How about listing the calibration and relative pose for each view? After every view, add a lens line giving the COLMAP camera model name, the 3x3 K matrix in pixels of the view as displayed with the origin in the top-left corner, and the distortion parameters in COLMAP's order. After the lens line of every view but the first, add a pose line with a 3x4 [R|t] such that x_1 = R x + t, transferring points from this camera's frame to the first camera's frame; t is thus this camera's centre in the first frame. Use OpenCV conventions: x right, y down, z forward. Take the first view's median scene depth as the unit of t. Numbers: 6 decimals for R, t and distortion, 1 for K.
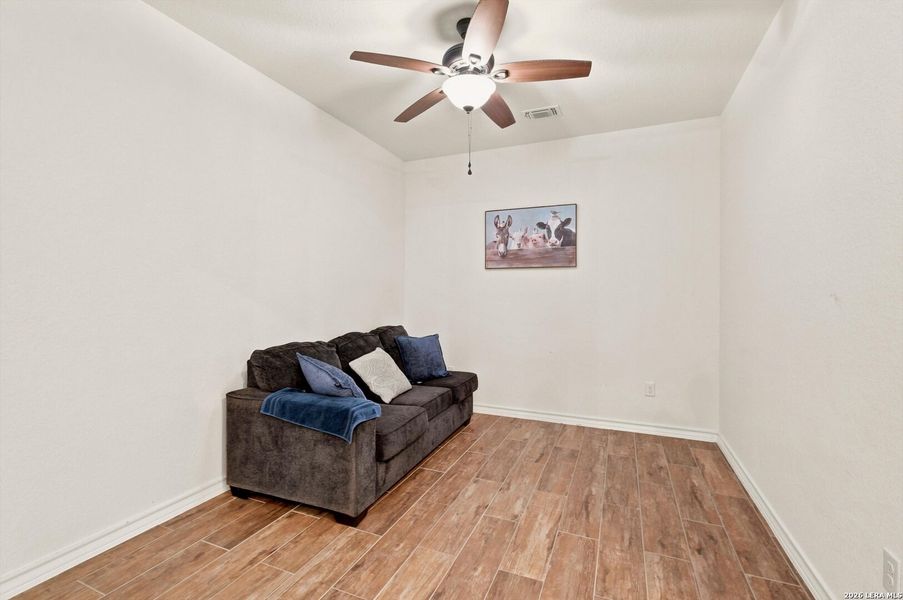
lens RADIAL K [[423.7, 0, 444.5], [0, 423.7, 291.2], [0, 0, 1]] dist [0.003813, -0.001360]
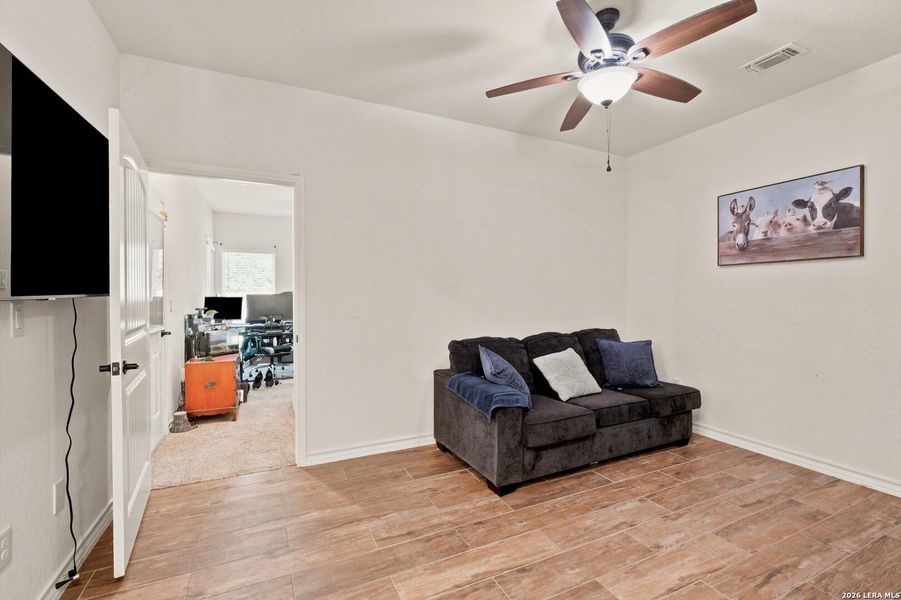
lens RADIAL K [[422.7, 0, 448.6], [0, 422.7, 295.9], [0, 0, 1]] dist [0.003813, -0.001360]
pose [[0.729129, -0.004211, -0.684363, 0.405013], [0.007159, 0.999973, 0.001474, 0.001770], [0.684339, -0.005974, 0.729140, 0.049060]]
